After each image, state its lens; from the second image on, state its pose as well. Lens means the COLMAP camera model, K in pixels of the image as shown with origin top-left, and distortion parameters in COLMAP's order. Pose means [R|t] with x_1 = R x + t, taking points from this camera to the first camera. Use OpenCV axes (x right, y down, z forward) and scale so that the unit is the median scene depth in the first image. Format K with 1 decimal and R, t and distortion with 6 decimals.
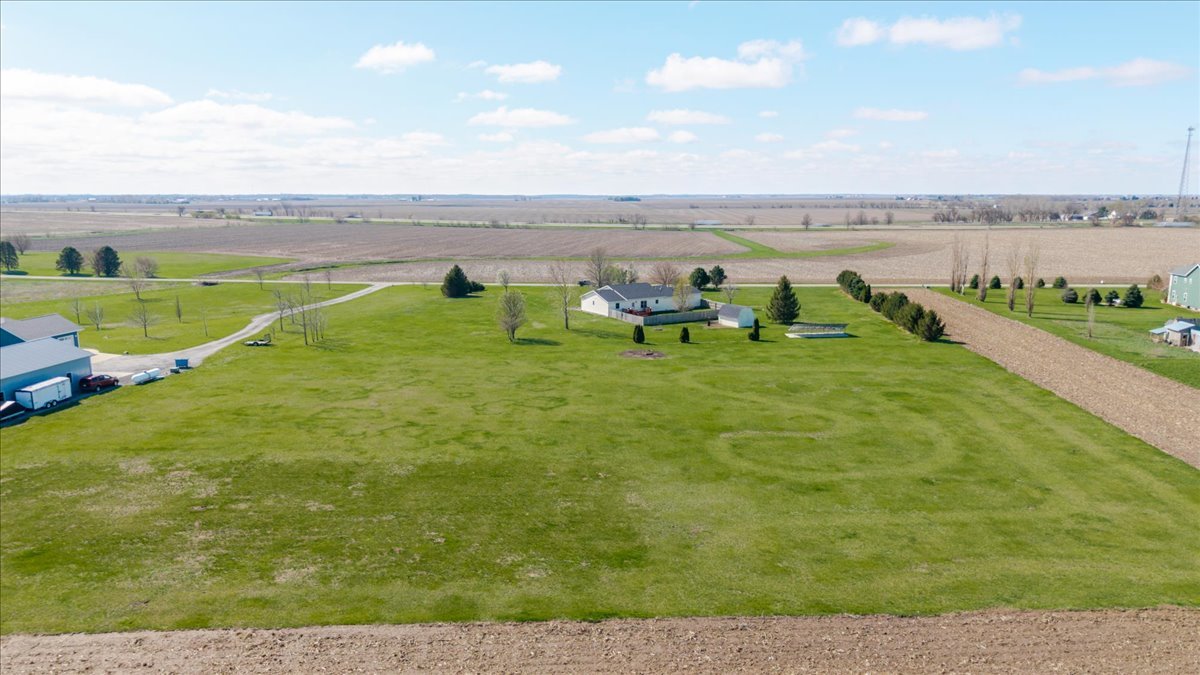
lens RADIAL K [[843.8, 0, 600.8], [0, 843.8, 348.6], [0, 0, 1]] dist [0.033349, -0.050599]
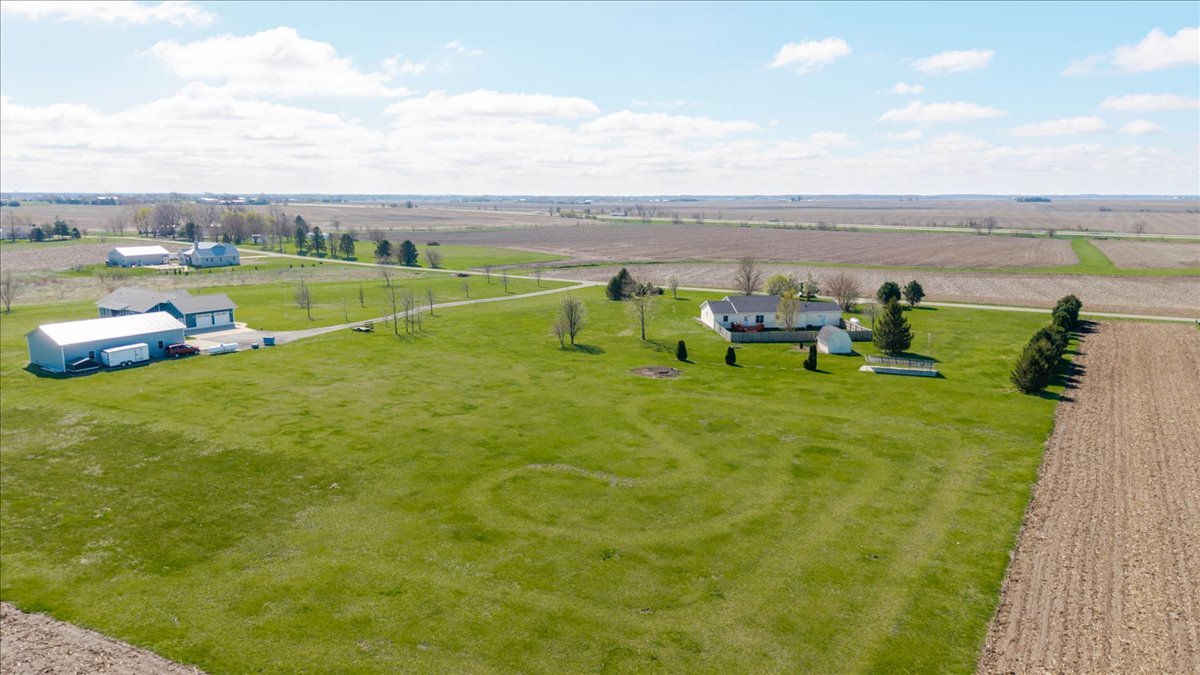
lens RADIAL K [[843.8, 0, 601.7], [0, 843.8, 350.7], [0, 0, 1]] dist [0.033349, -0.050599]
pose [[0.882561, 0.085755, -0.462311, 0.215604], [-0.084841, 0.996133, 0.022811, -0.016657], [0.462480, 0.019091, 0.886424, 0.079138]]
